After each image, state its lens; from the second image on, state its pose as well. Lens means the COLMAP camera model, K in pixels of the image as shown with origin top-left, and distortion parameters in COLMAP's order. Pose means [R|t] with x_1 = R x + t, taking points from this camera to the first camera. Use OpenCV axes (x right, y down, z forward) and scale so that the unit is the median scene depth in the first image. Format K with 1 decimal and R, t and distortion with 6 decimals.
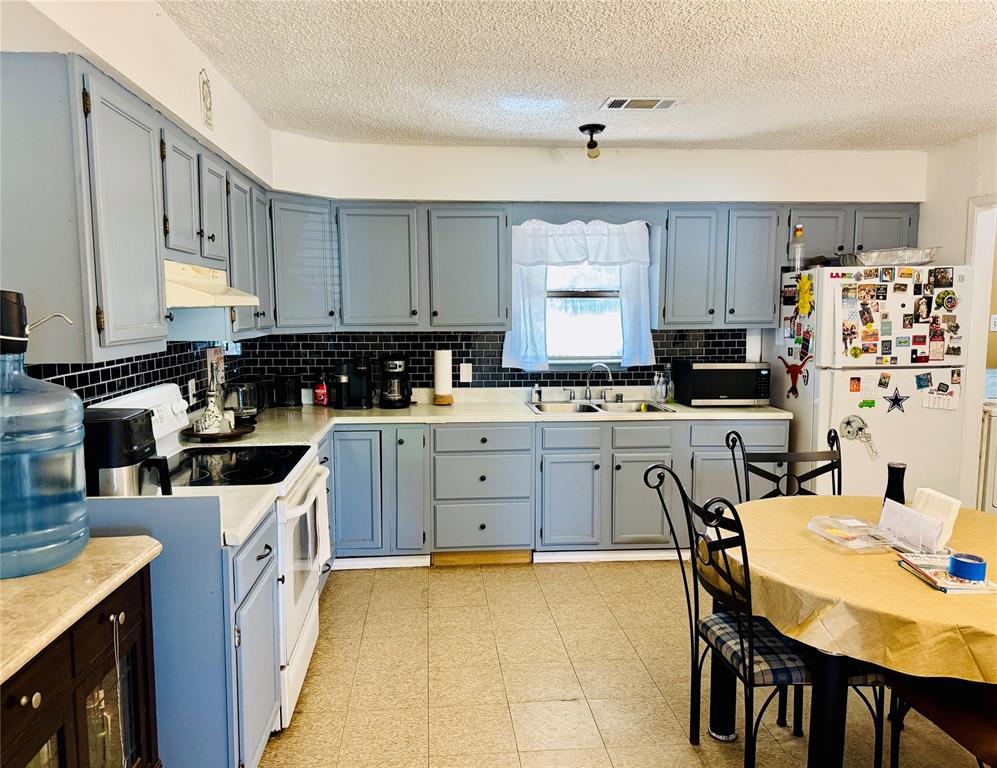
lens RADIAL K [[722.5, 0, 495.8], [0, 722.5, 384.7], [0, 0, 1]] dist [0.081418, 0.001015]
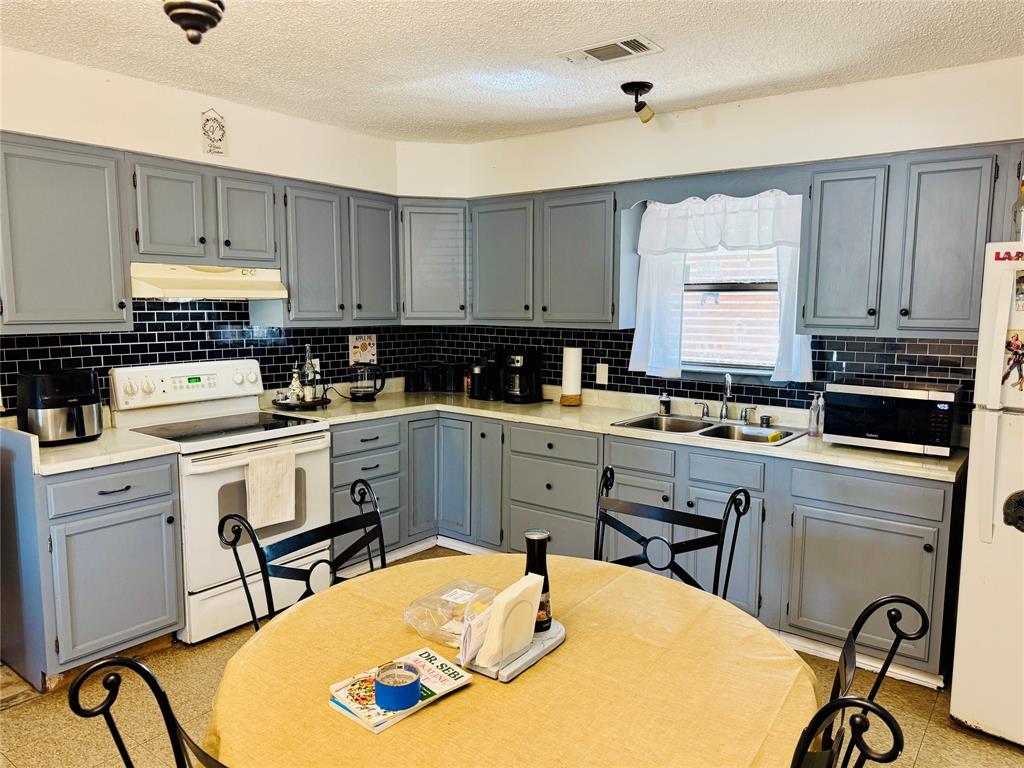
lens RADIAL K [[723.5, 0, 511.1], [0, 723.5, 385.4], [0, 0, 1]] dist [0.014055, -0.003063]
pose [[0.739853, 0.085246, -0.667346, 0.499044], [-0.080605, 0.996026, 0.037868, -0.027829], [0.667922, 0.025775, 0.743785, 0.246888]]
